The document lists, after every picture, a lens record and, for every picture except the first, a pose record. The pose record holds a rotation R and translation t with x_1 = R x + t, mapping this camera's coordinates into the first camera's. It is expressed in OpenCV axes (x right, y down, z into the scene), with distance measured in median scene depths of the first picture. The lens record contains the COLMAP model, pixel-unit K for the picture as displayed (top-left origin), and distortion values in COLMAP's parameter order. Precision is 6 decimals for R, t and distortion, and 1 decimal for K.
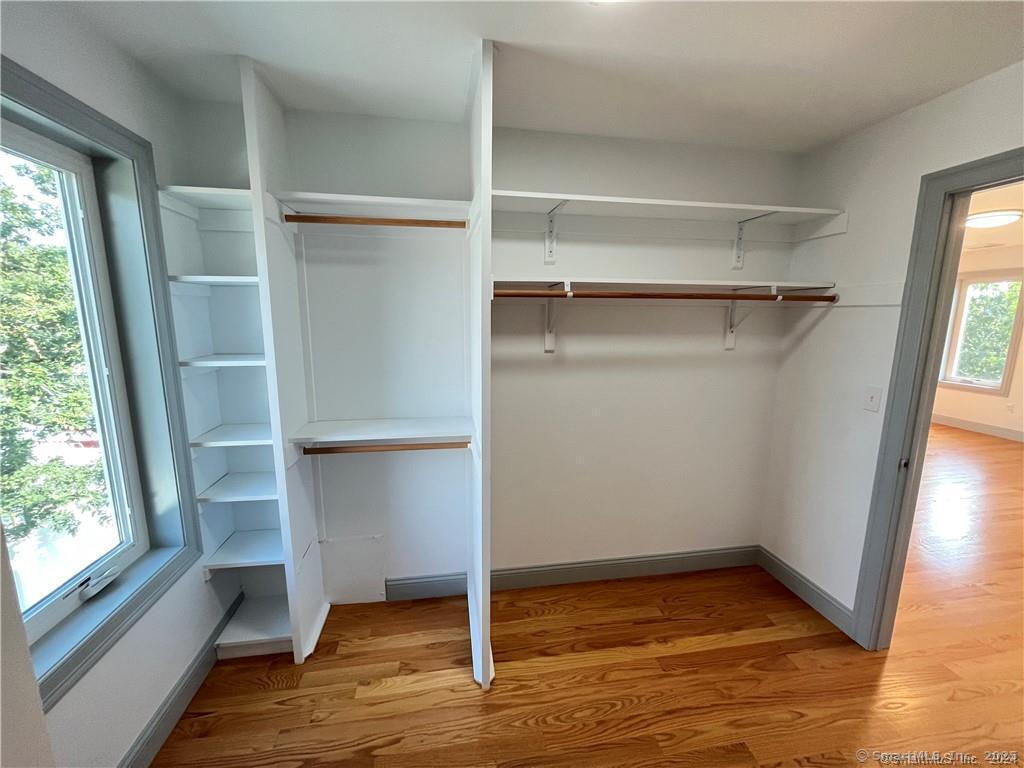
lens RADIAL K [[412.3, 0, 514.4], [0, 412.3, 382.5], [0, 0, 1]] dist [-0.003449, -0.000060]
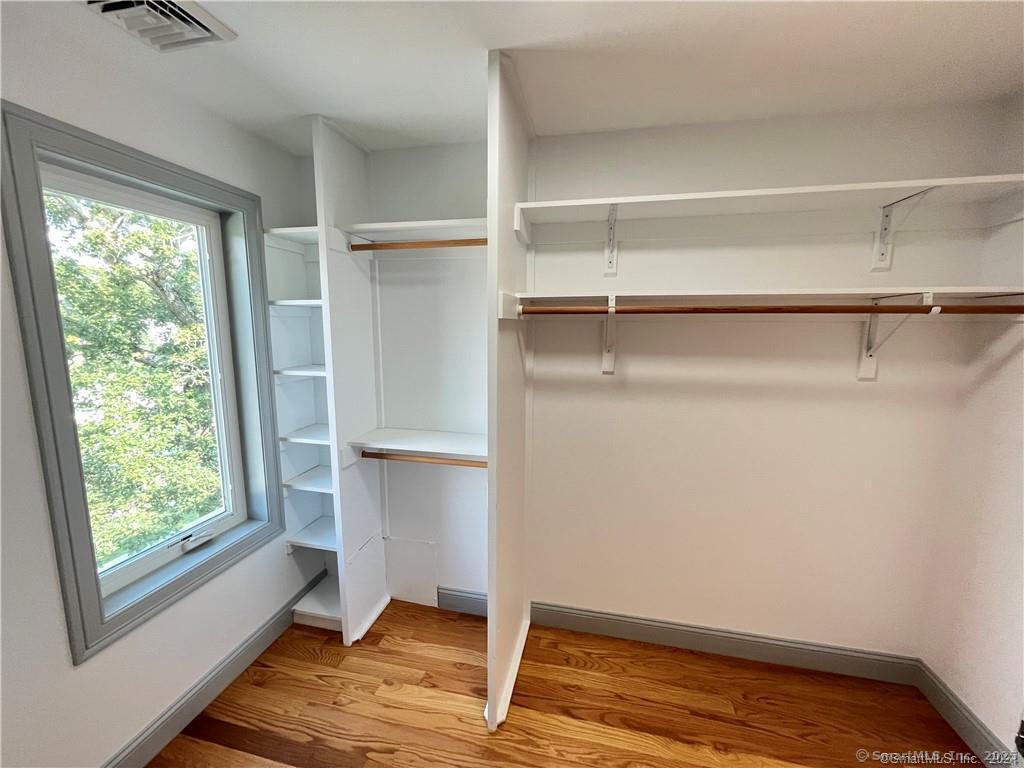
lens RADIAL K [[412.3, 0, 510.7], [0, 412.3, 383.2], [0, 0, 1]] dist [-0.003449, -0.000060]
pose [[0.927161, 0.049761, -0.371343, 0.269626], [-0.060081, 0.998061, -0.016267, -0.031184], [0.369813, 0.037393, 0.928353, 0.111435]]
